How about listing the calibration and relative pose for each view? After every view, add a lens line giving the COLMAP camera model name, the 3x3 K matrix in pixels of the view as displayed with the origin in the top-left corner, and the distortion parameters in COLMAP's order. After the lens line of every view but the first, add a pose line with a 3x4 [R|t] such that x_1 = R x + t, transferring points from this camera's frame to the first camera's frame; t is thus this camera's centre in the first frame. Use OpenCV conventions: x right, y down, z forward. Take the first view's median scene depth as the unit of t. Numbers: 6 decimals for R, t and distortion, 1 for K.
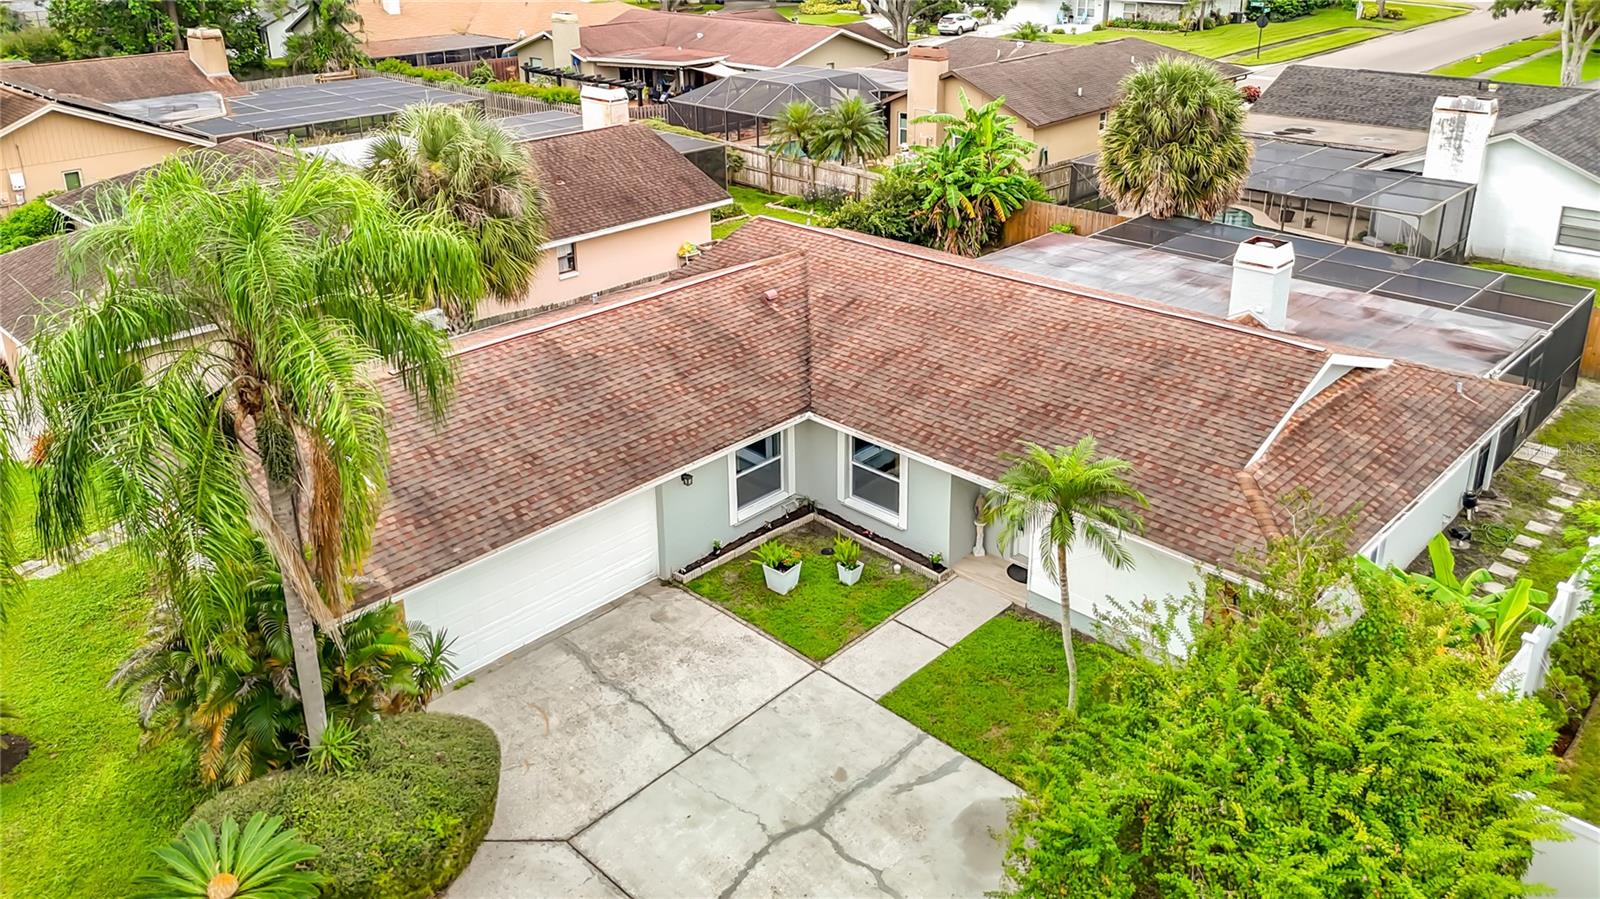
lens RADIAL K [[1189.8, 0, 825.0], [0, 1189.8, 322.9], [0, 0, 1]] dist [0.060565, -0.061485]
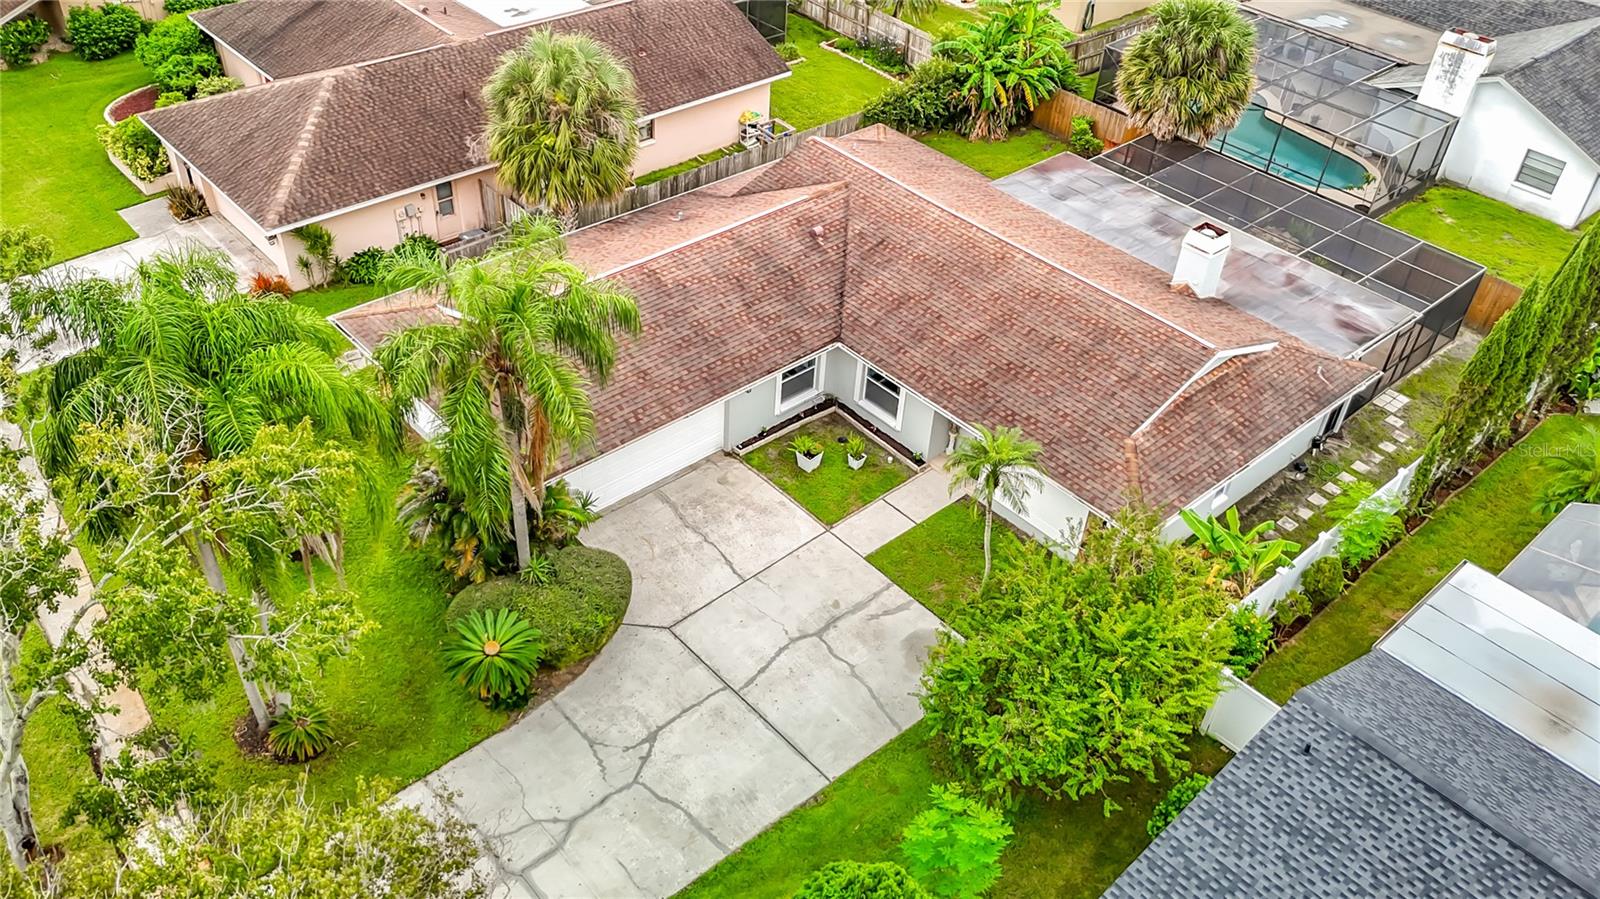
lens RADIAL K [[1209.5, 0, 811.1], [0, 1209.5, 452.2], [0, 0, 1]] dist [0.059129, -0.050482]
pose [[0.995140, 0.097121, -0.016256, -0.010712], [-0.086411, 0.940436, 0.328806, -0.273322], [0.047222, -0.325803, 0.944257, -0.368632]]
